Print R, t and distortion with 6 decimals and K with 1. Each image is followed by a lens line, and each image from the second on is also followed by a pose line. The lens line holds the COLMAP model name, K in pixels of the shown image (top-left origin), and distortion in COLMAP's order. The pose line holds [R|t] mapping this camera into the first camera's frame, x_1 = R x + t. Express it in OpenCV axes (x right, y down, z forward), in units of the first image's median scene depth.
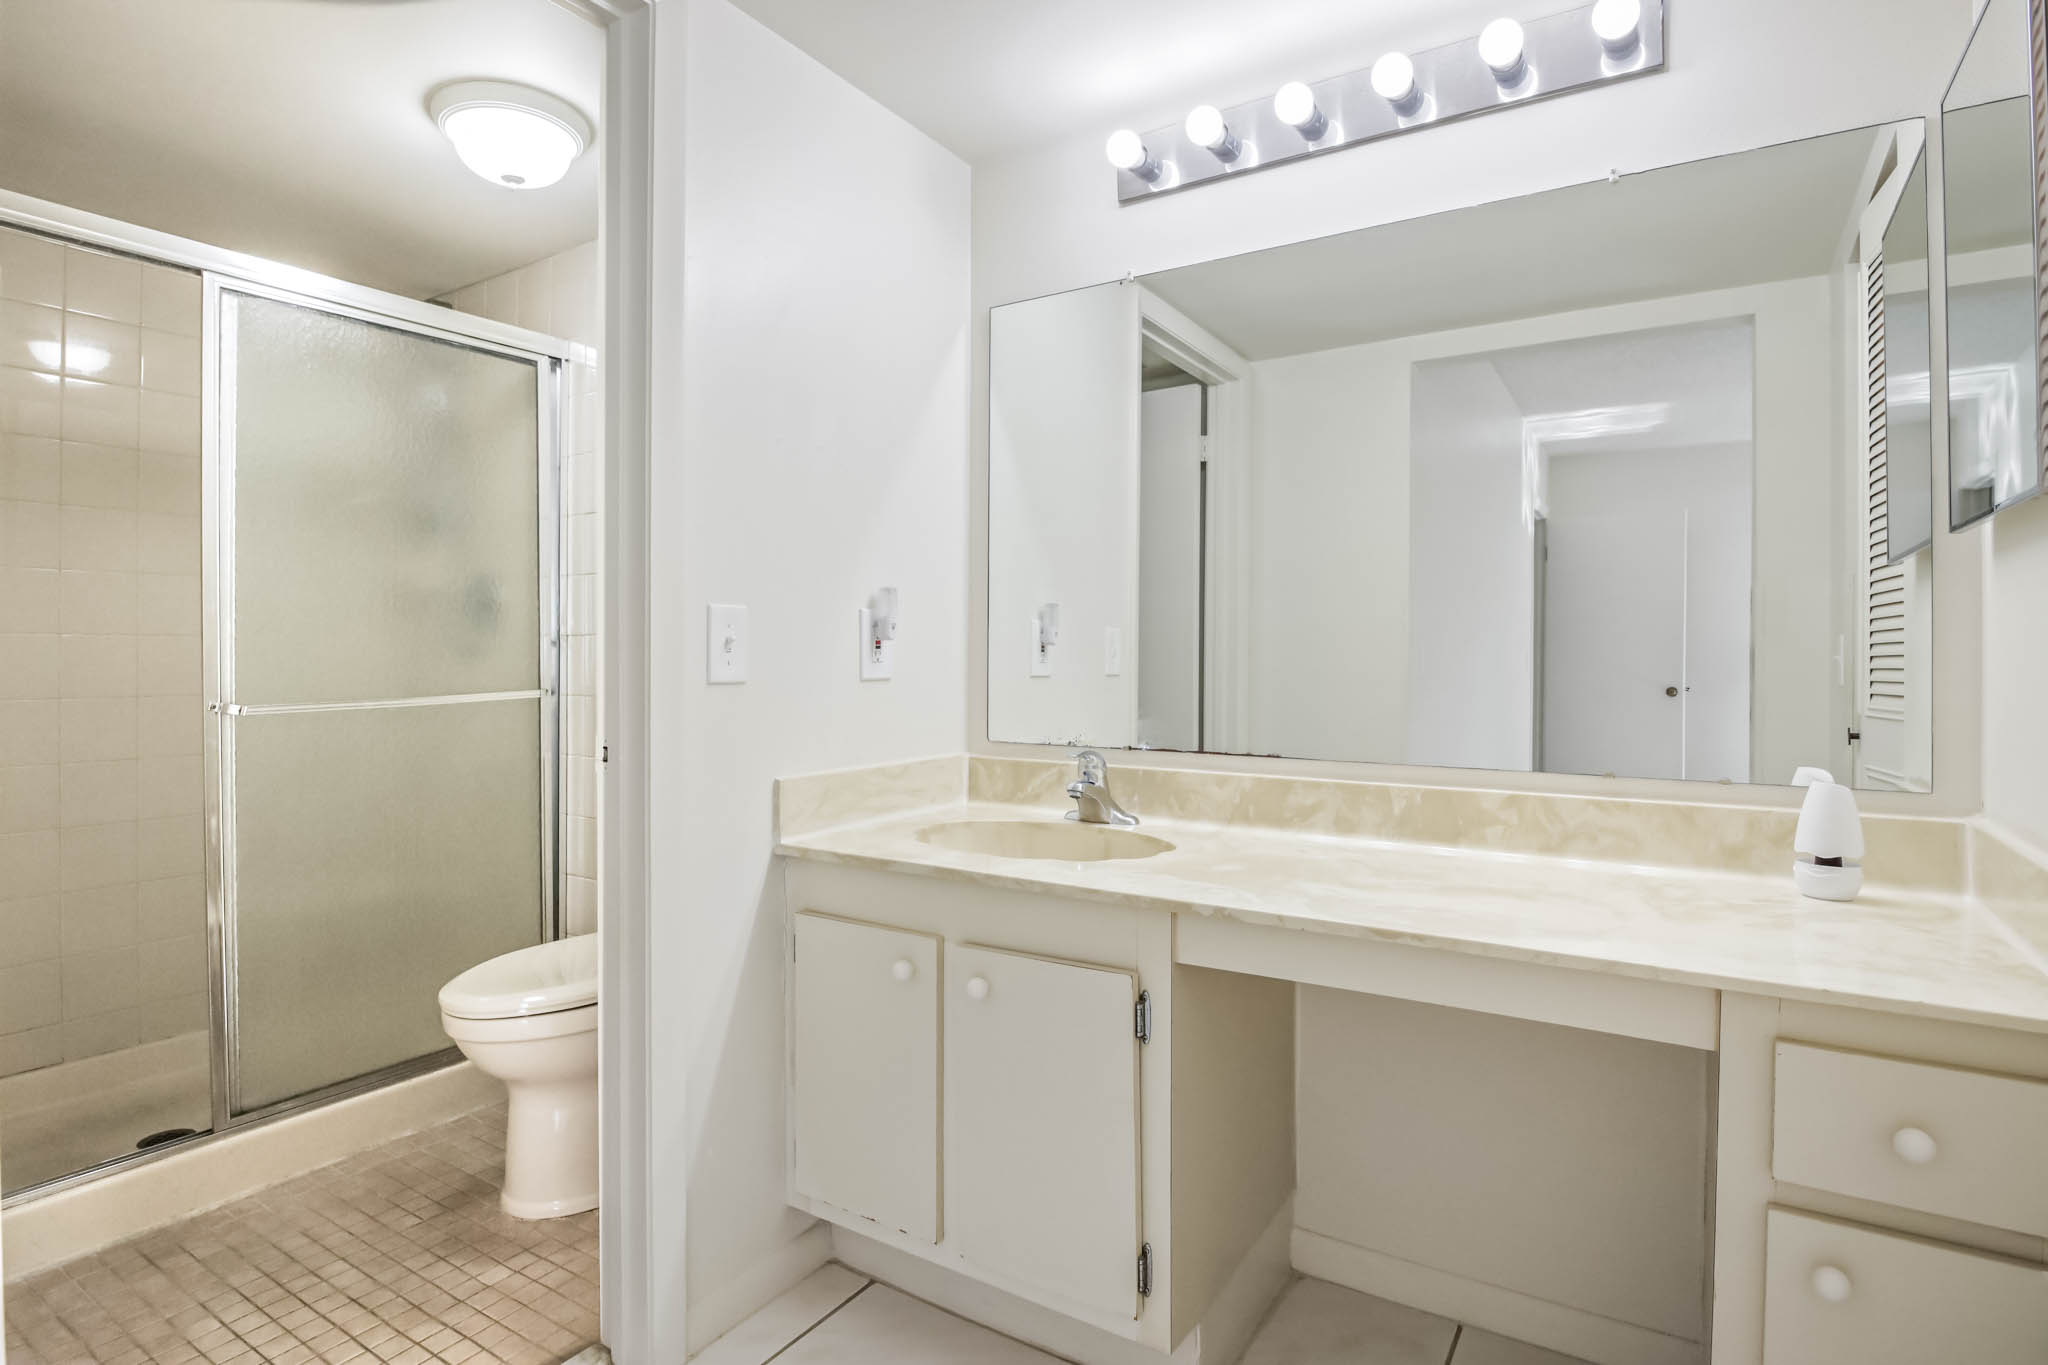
lens RADIAL K [[1056.0, 0, 989.4], [0, 1056.0, 675.7], [0, 0, 1]] dist [0.001774, -0.000833]
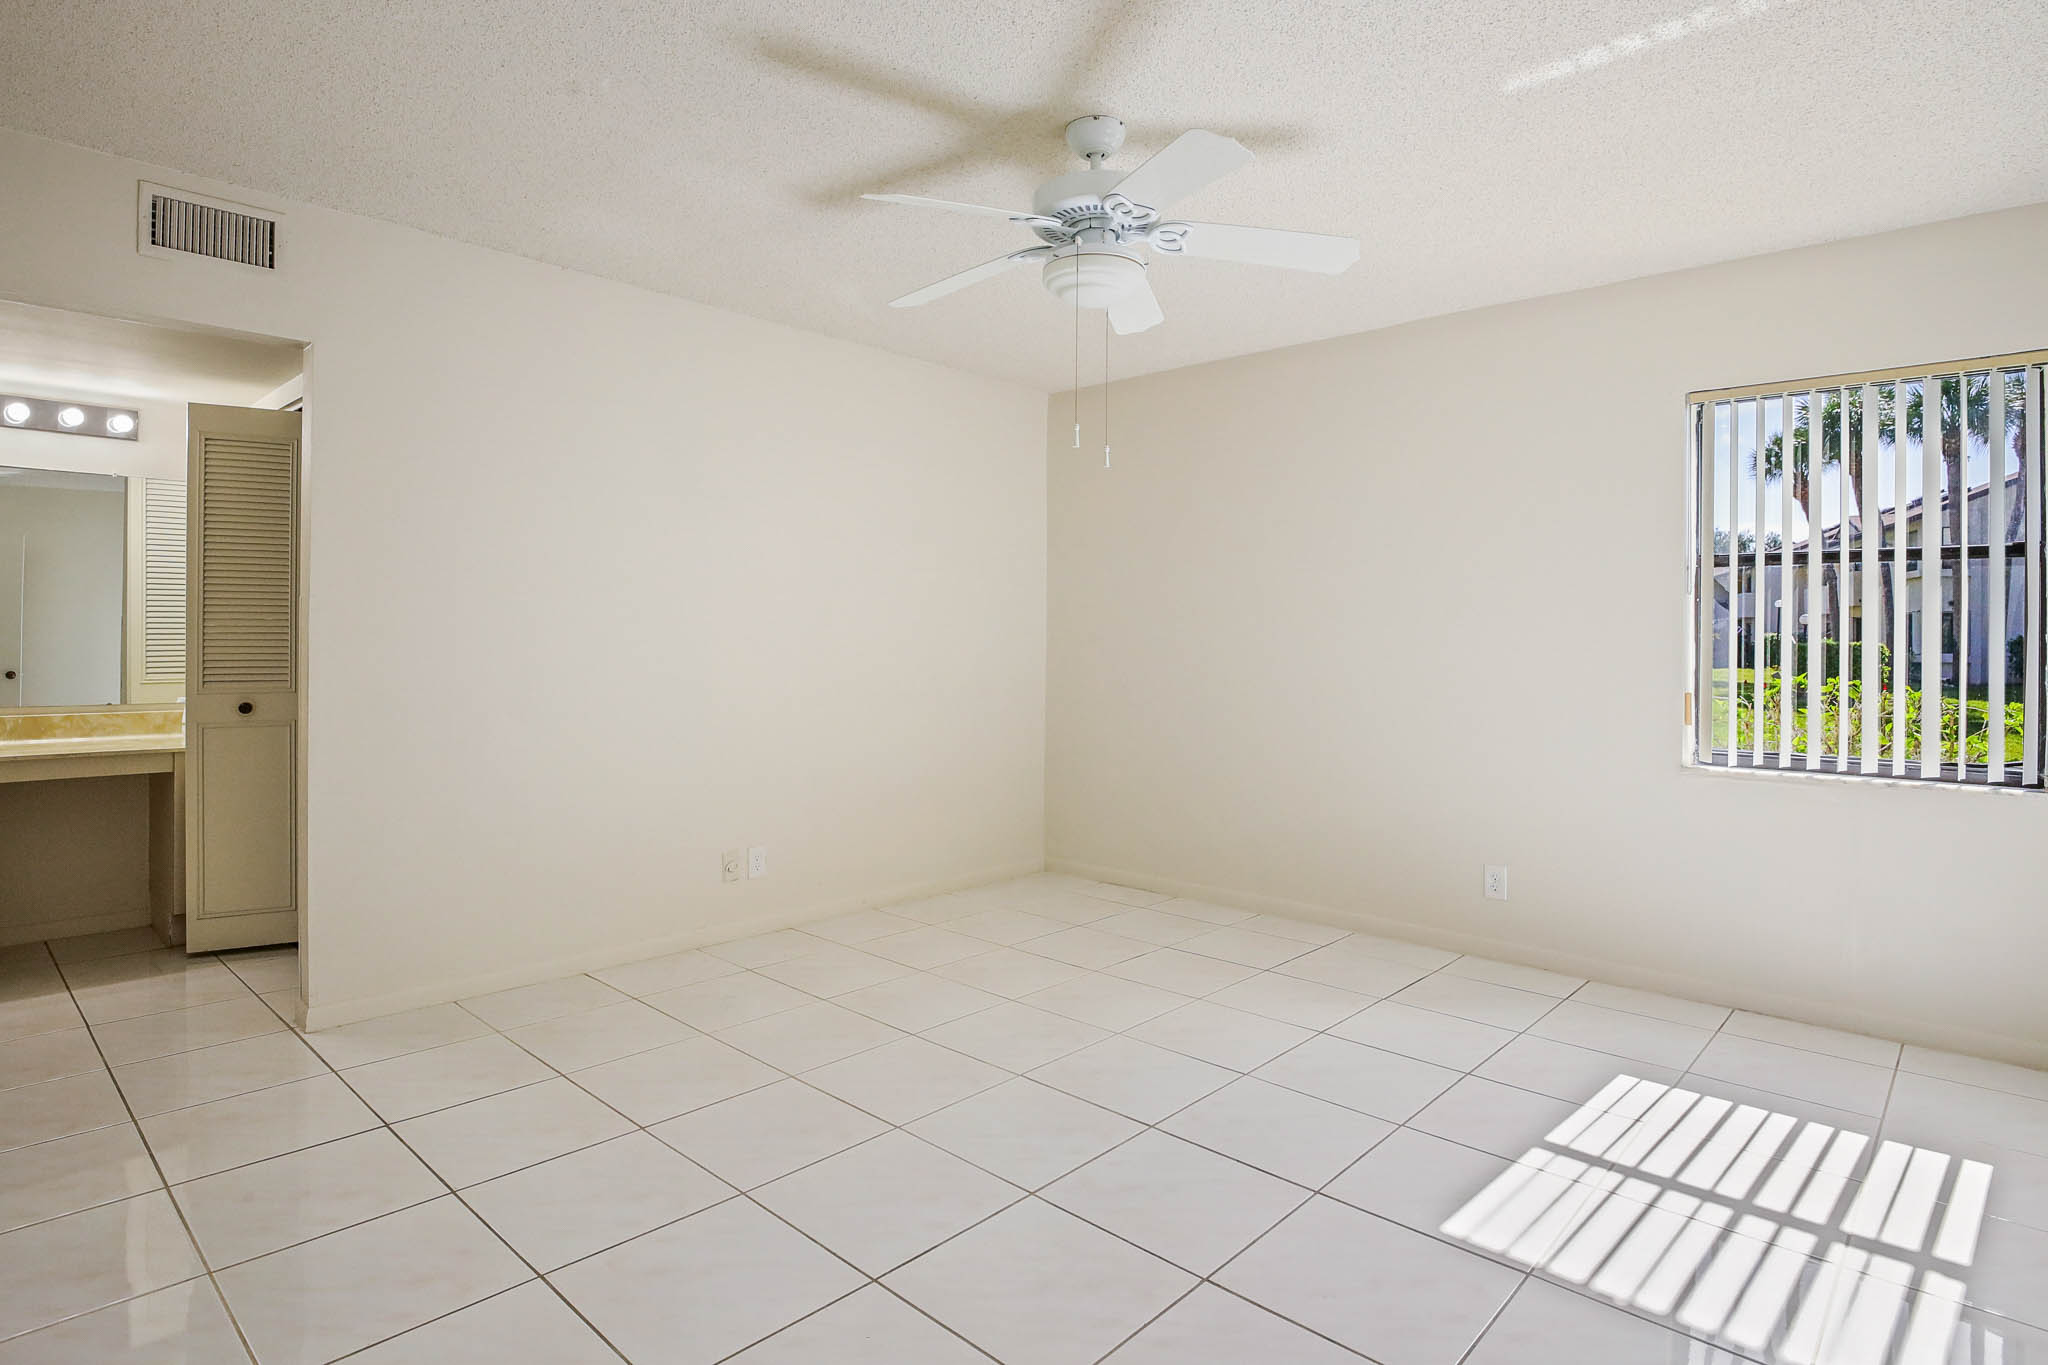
lens RADIAL K [[1056.0, 0, 989.4], [0, 1056.0, 675.7], [0, 0, 1]] dist [0.001774, -0.000833]
pose [[0.180016, -0.028181, 0.983260, -0.845752], [0.009404, 0.999593, 0.026928, -0.015571], [-0.983619, 0.004399, 0.180208, -0.862193]]
